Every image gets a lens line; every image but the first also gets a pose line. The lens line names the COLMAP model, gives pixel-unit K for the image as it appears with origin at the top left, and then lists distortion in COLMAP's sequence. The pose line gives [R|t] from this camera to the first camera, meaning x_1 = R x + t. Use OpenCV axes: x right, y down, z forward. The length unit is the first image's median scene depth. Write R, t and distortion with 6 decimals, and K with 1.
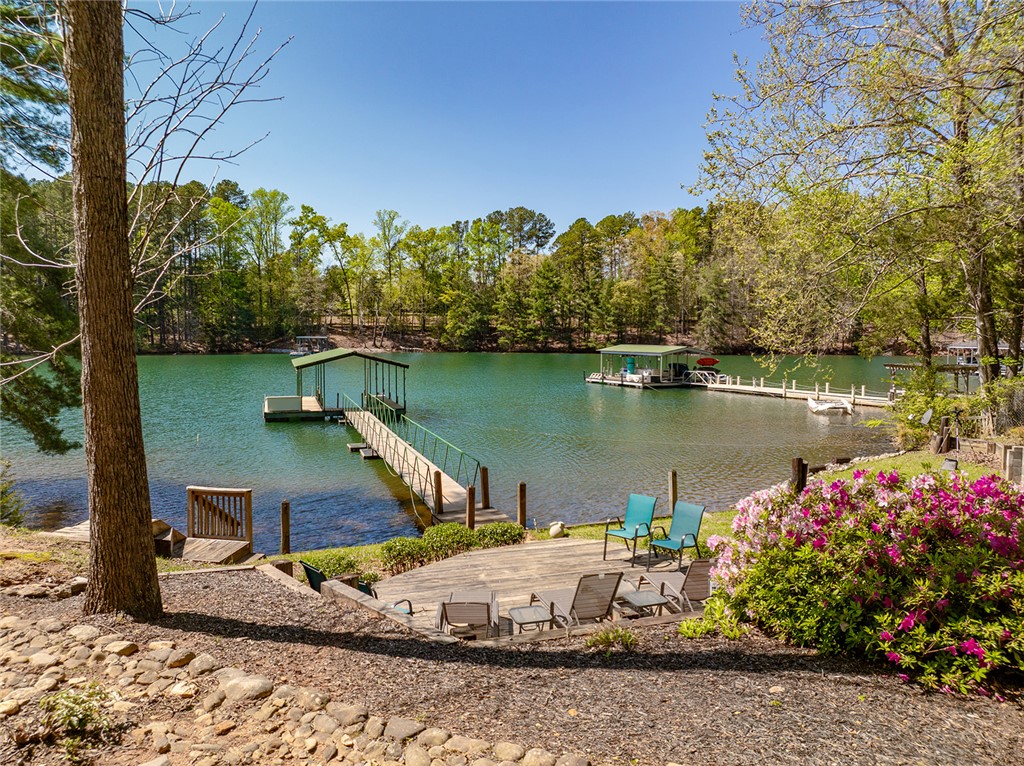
lens RADIAL K [[716.2, 0, 512.6], [0, 716.2, 386.5], [0, 0, 1]] dist [-0.031018, -0.009110]
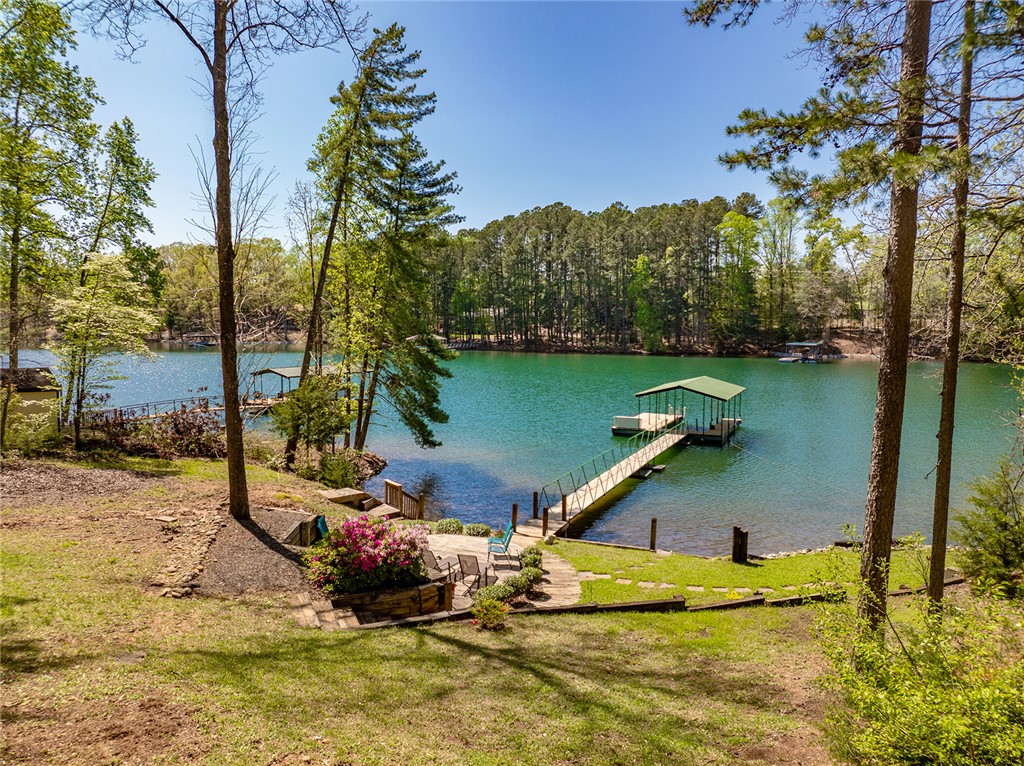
lens RADIAL K [[716.2, 0, 512.6], [0, 716.2, 386.5], [0, 0, 1]] dist [-0.031018, -0.009110]
pose [[0.729573, 0.061580, -0.681125, 0.098387], [-0.053007, 0.998034, 0.033454, -0.017709], [0.681846, 0.011697, 0.731402, -0.022499]]
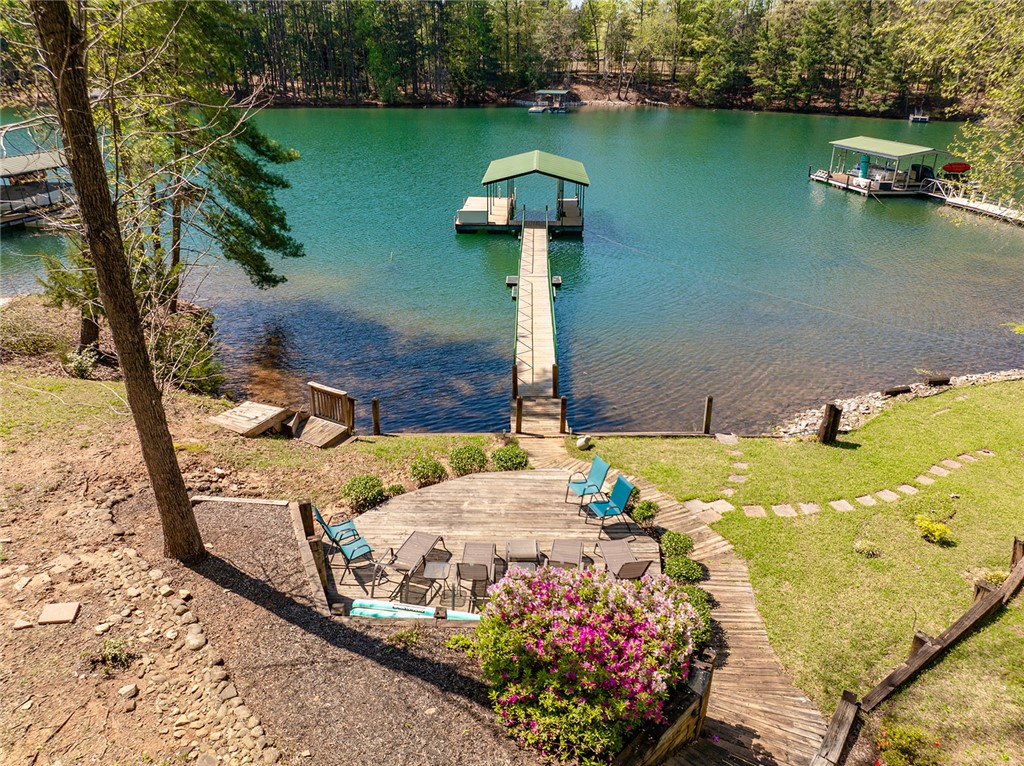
lens RADIAL K [[716.2, 0, 512.6], [0, 716.2, 386.5], [0, 0, 1]] dist [-0.031018, -0.009110]
pose [[0.938474, 0.143627, -0.314067, 0.028953], [-0.025636, 0.935880, 0.351386, -0.028535], [0.344397, -0.321715, 0.881981, -0.008129]]
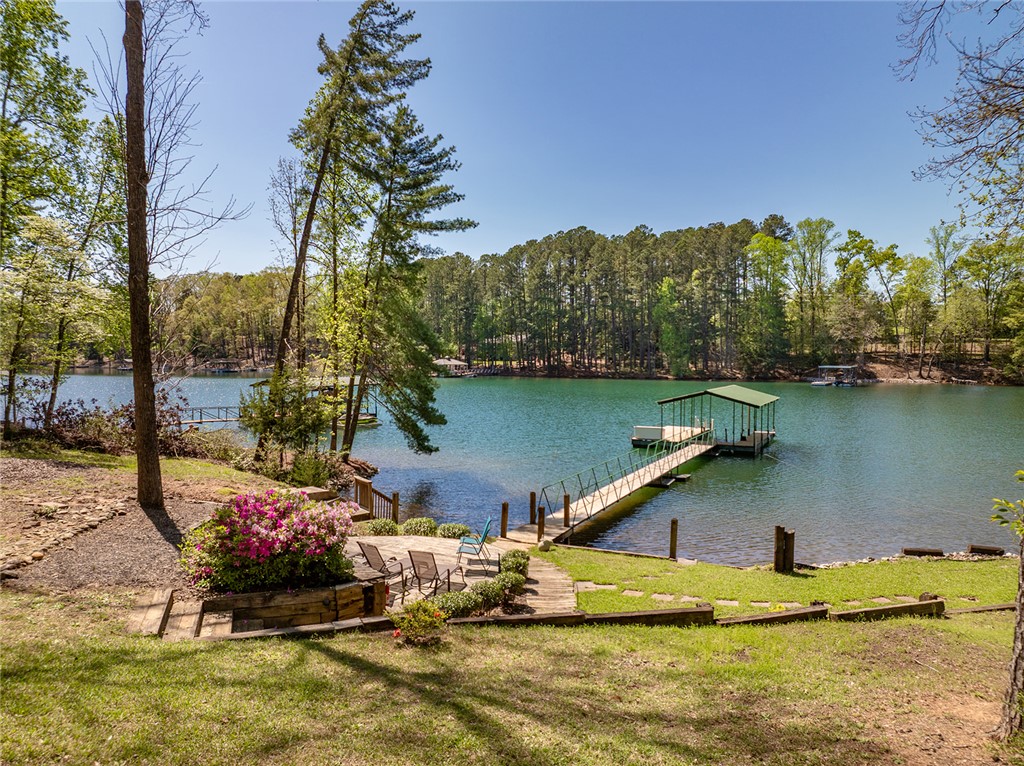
lens RADIAL K [[716.2, 0, 512.6], [0, 716.2, 386.5], [0, 0, 1]] dist [-0.031018, -0.009110]
pose [[0.703857, 0.030746, -0.709676, 0.085806], [-0.054294, 0.998469, -0.010592, -0.006707], [0.708264, 0.045987, 0.704449, 0.001453]]
